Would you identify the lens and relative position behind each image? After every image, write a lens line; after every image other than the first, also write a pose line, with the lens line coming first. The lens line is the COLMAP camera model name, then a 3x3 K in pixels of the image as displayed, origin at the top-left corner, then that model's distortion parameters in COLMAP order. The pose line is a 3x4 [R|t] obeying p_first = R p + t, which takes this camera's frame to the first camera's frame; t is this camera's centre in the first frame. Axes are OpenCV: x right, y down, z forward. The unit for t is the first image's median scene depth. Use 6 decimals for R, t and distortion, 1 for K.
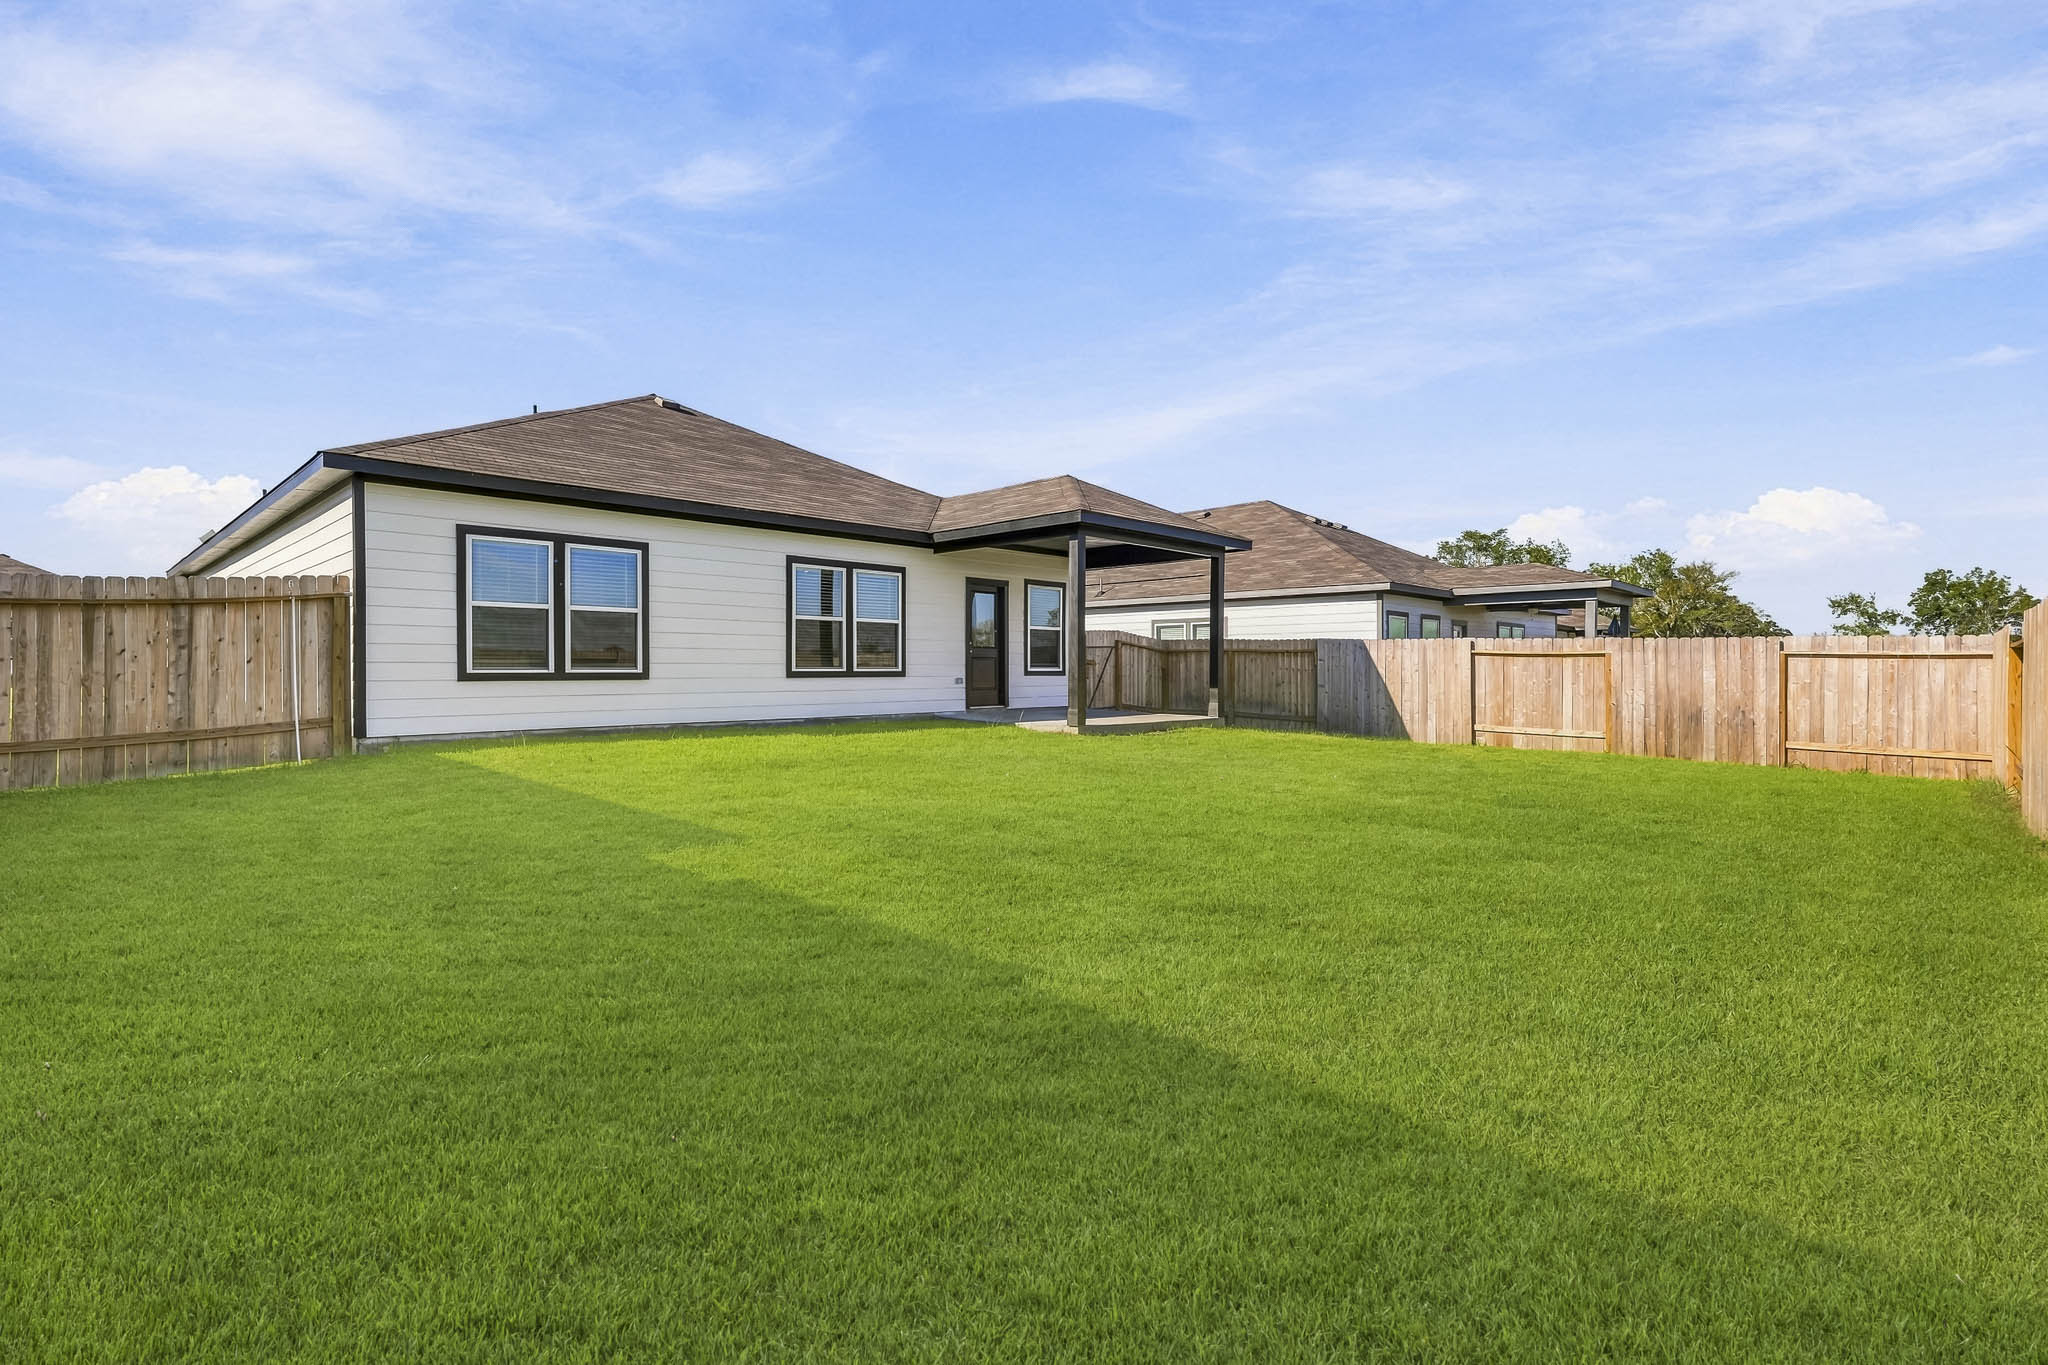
lens RADIAL K [[956.0, 0, 1088.0], [0, 956.0, 683.4], [0, 0, 1]] dist [-0.001513, 0.000735]
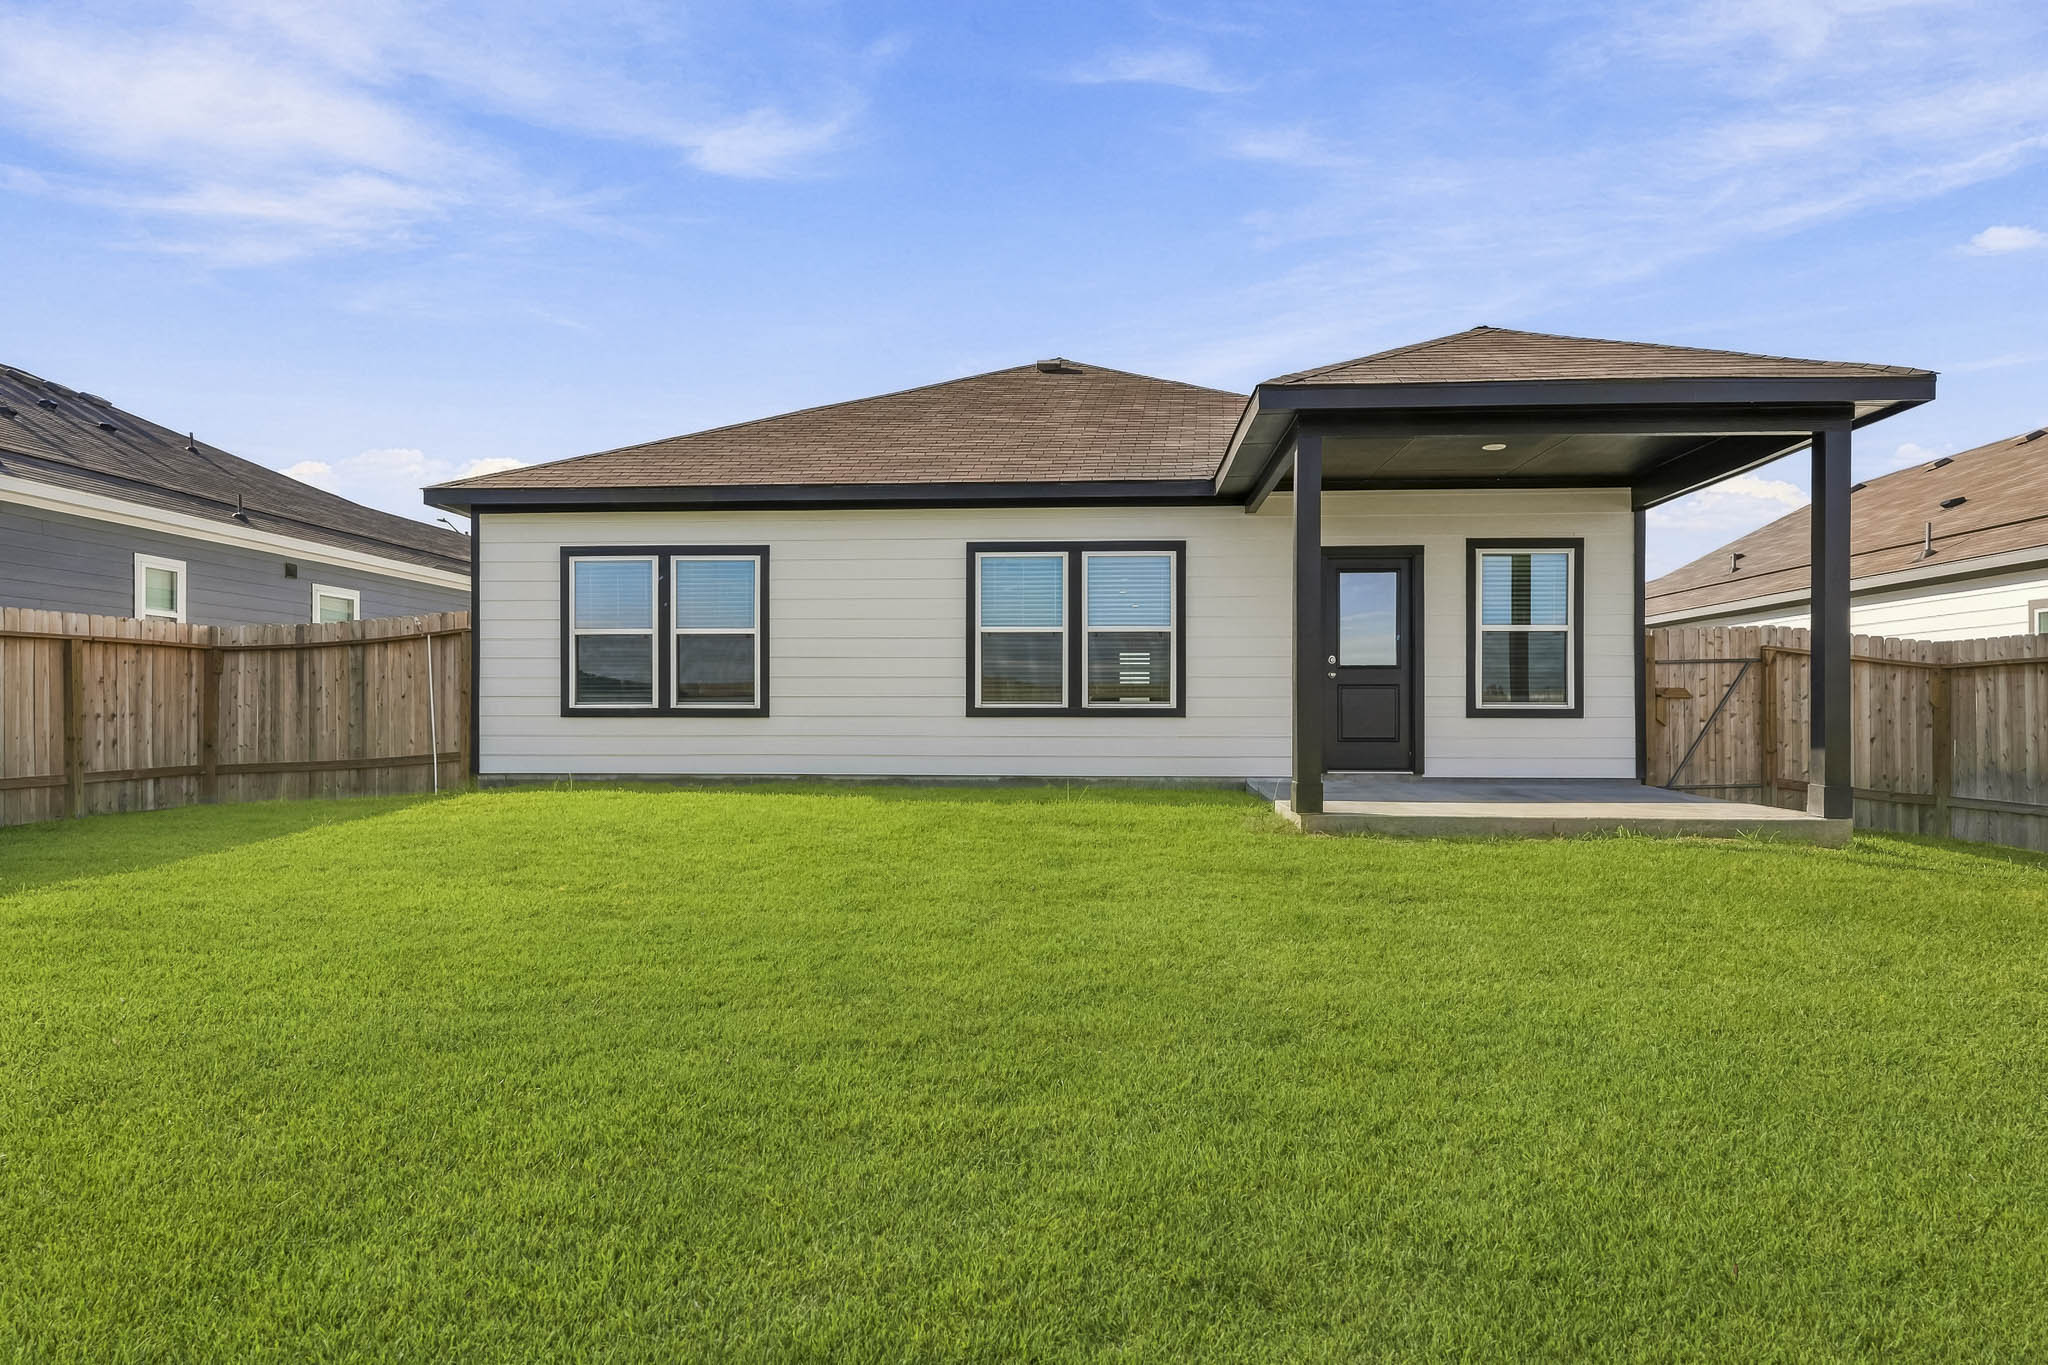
lens RADIAL K [[1243.2, 0, 1022.6], [0, 1243.2, 712.5], [0, 0, 1]] dist [-0.019466, 0.000024]
pose [[0.619107, 0.006787, -0.785277, 0.483265], [-0.013118, 0.999913, -0.001700, -0.009077], [0.785197, 0.011354, 0.619142, 0.529615]]
